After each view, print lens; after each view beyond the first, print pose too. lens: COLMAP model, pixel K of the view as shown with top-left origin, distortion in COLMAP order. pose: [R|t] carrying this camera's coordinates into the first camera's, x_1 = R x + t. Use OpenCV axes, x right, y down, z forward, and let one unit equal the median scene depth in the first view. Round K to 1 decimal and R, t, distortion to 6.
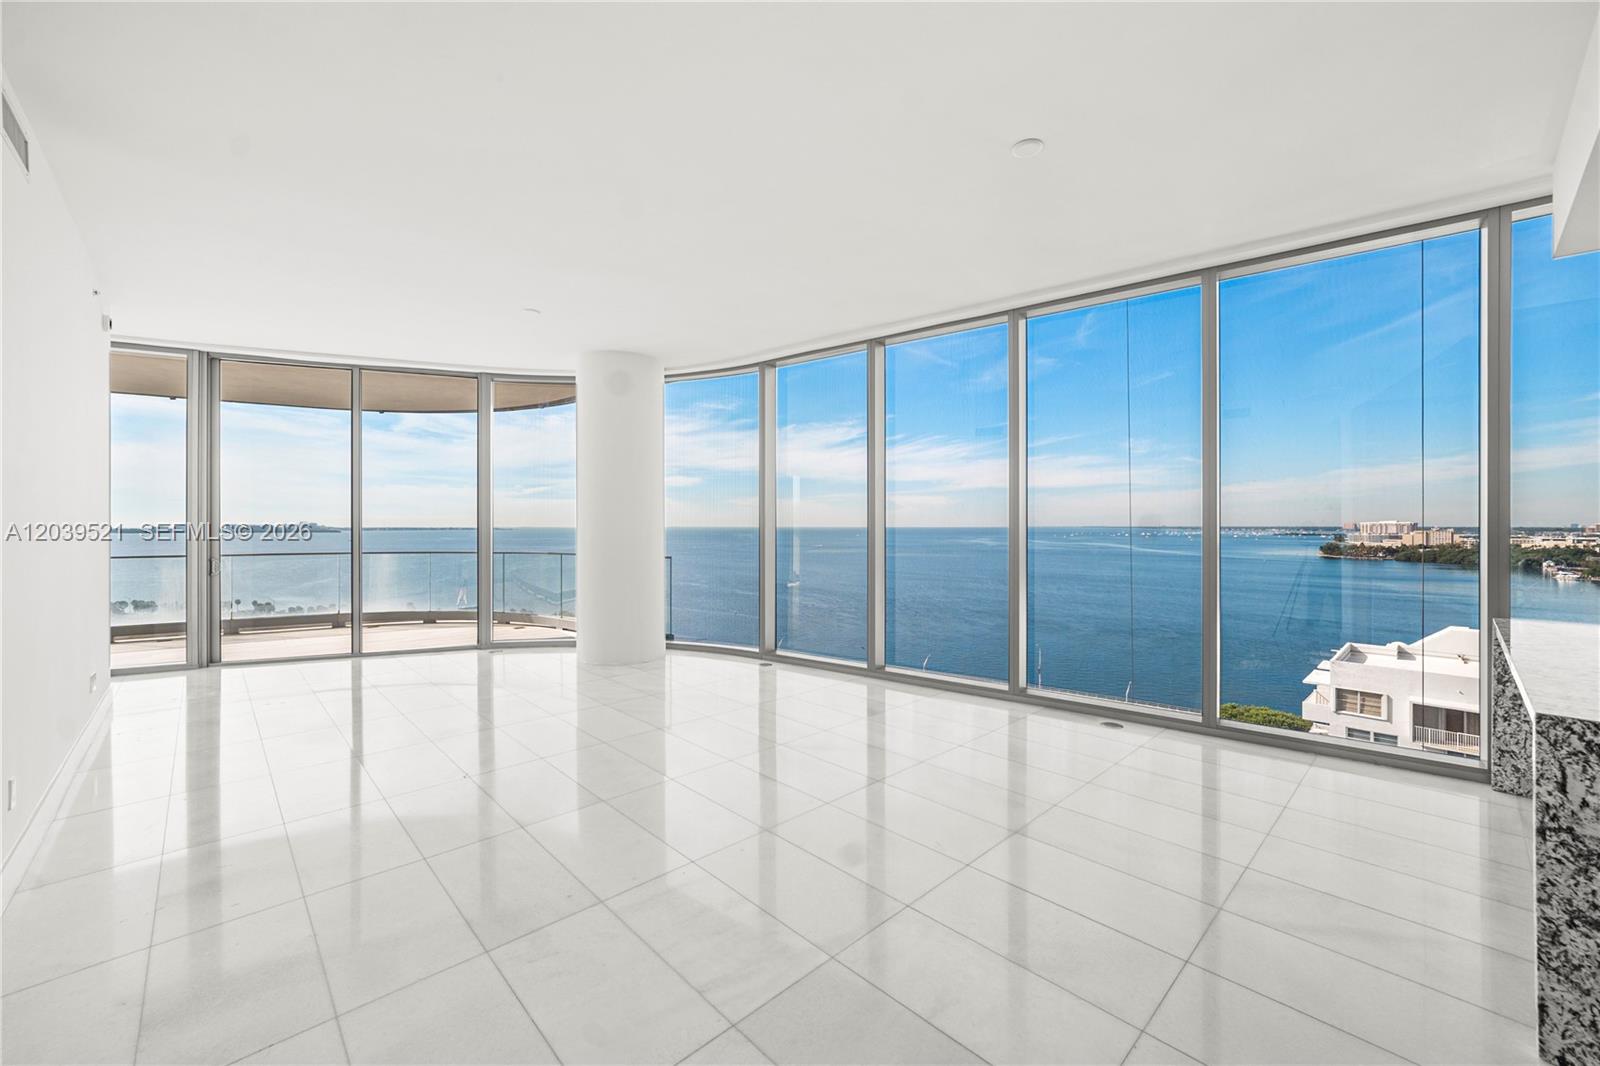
lens RADIAL K [[677.0, 0, 797.1], [0, 677.0, 527.5], [0, 0, 1]] dist [-0.013510, 0.003235]
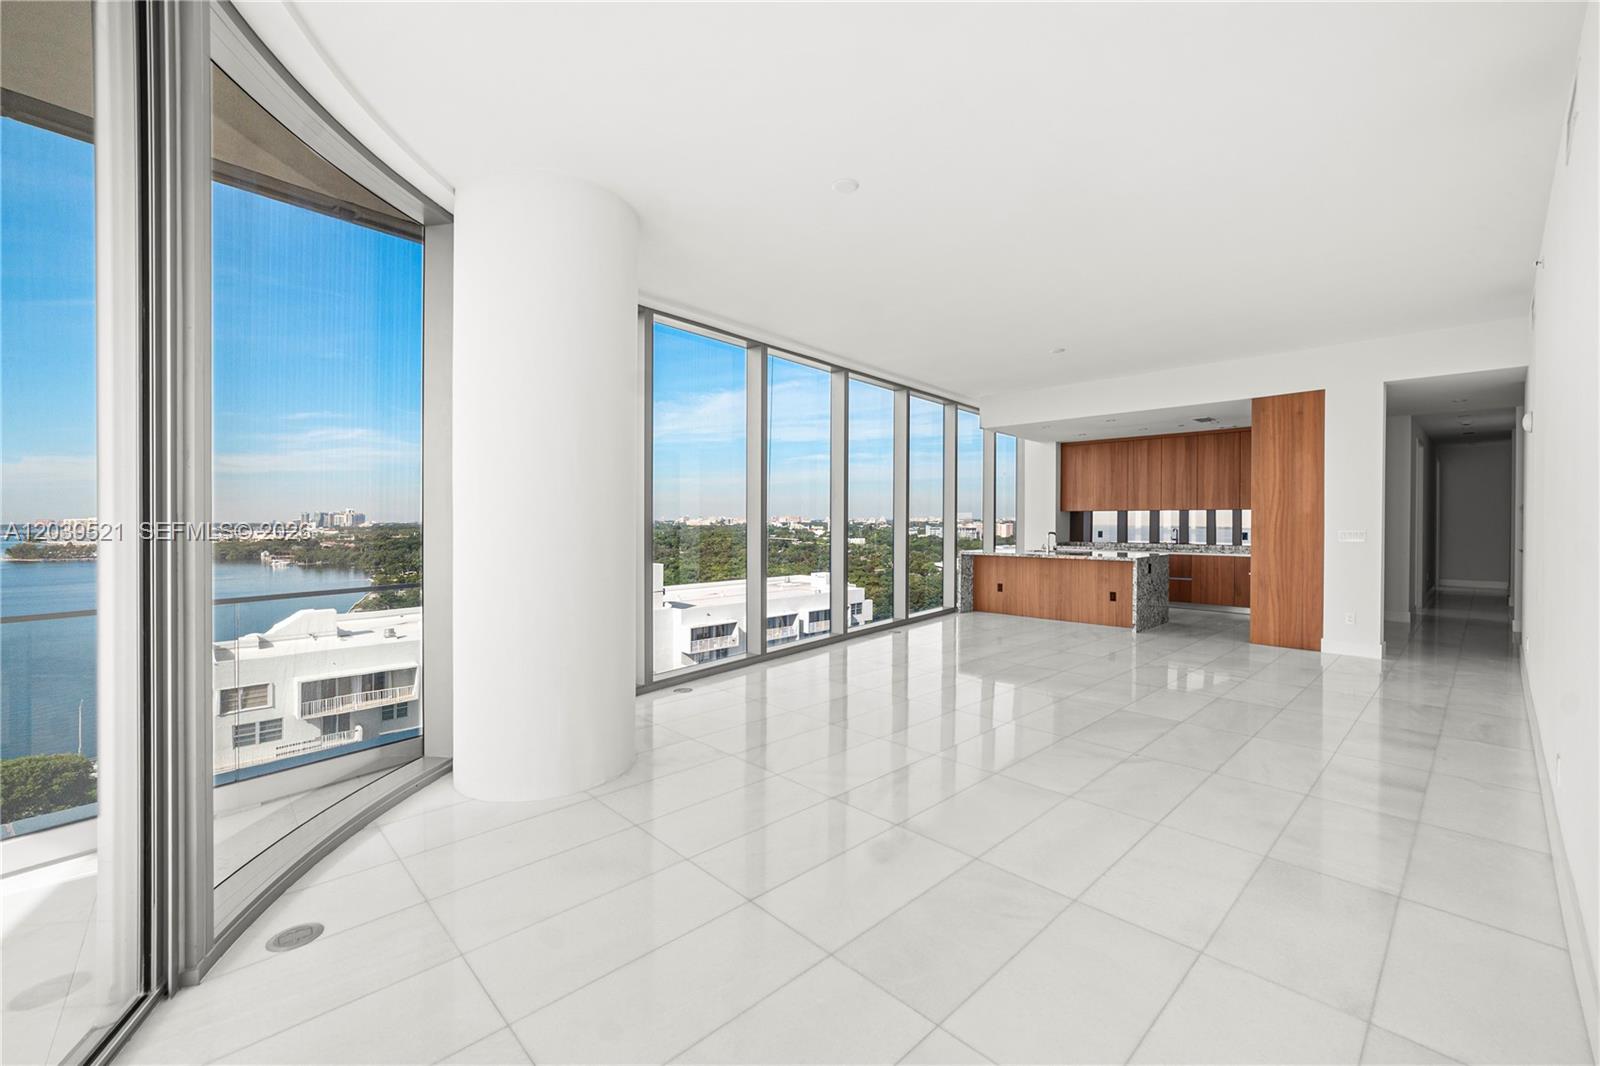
lens RADIAL K [[677.0, 0, 806.0], [0, 677.0, 531.1], [0, 0, 1]] dist [-0.013510, 0.003235]
pose [[-0.047078, -0.021122, 0.998668, -0.198524], [0.010955, 0.999705, 0.021660, -0.001028], [-0.998831, 0.011960, -0.046833, 0.205800]]
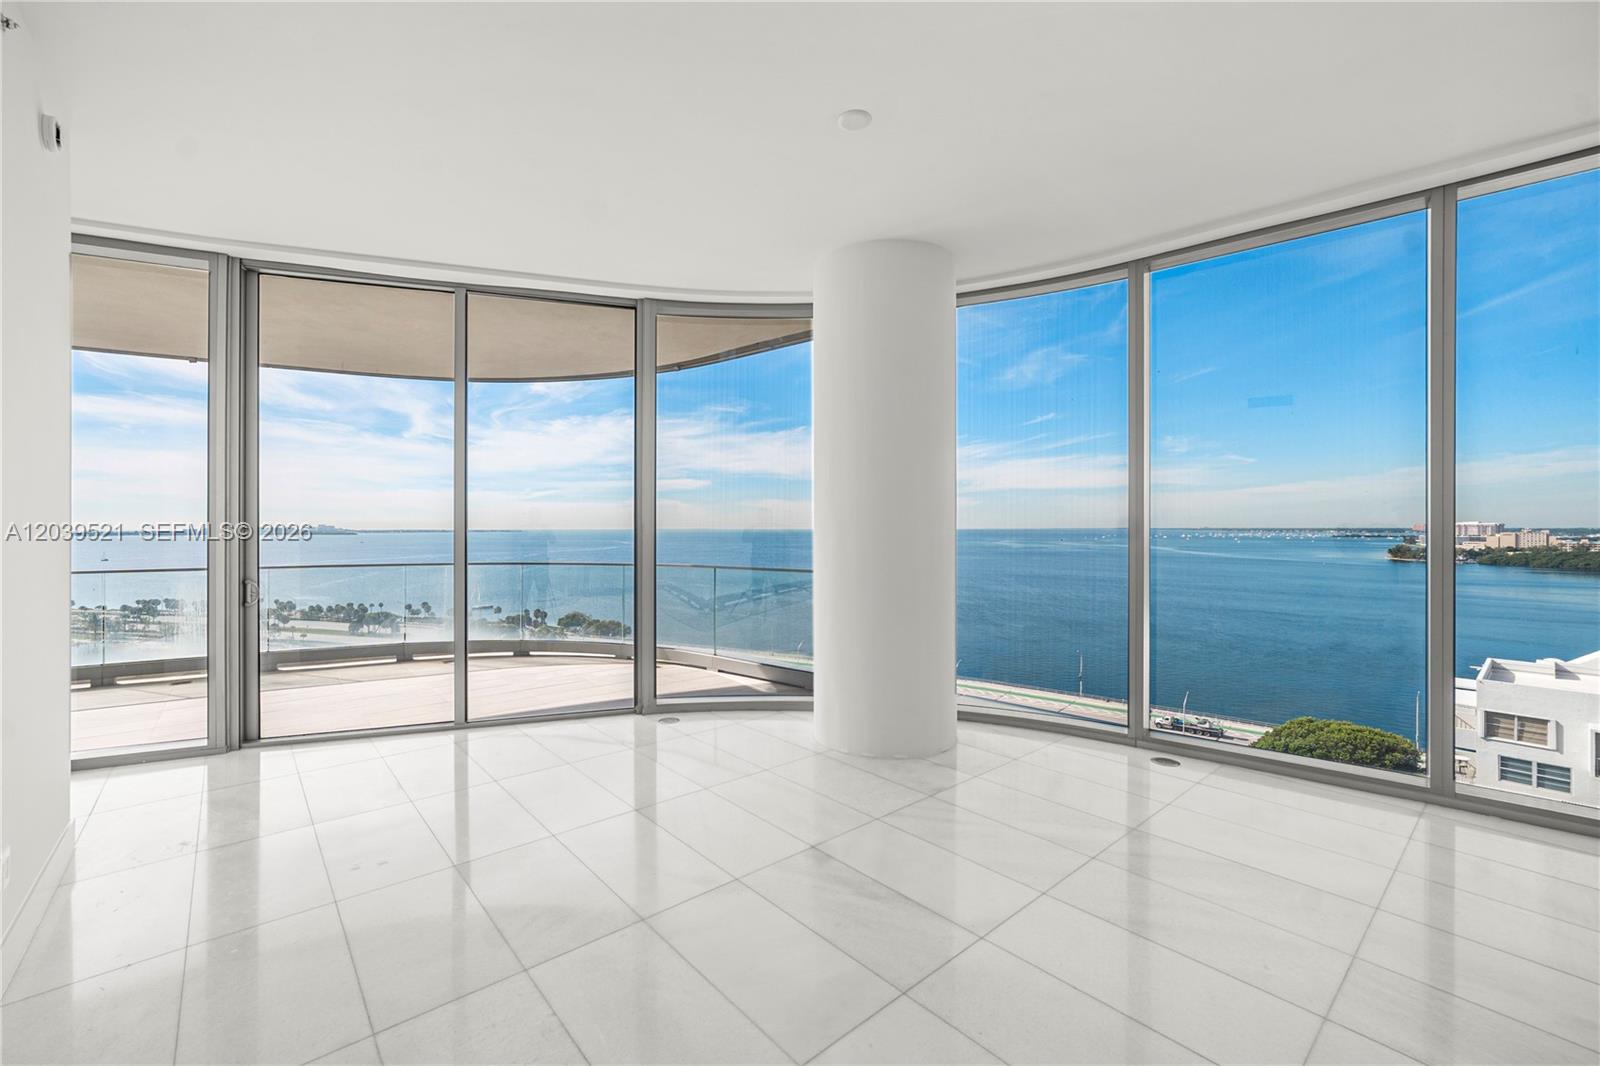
lens RADIAL K [[677.0, 0, 790.7], [0, 677.0, 527.8], [0, 0, 1]] dist [-0.013510, 0.003235]
pose [[0.999551, -0.001833, -0.029897, -0.086120], [0.001743, 0.999994, -0.003021, -0.000452], [0.029902, 0.002968, 0.999548, 0.096717]]
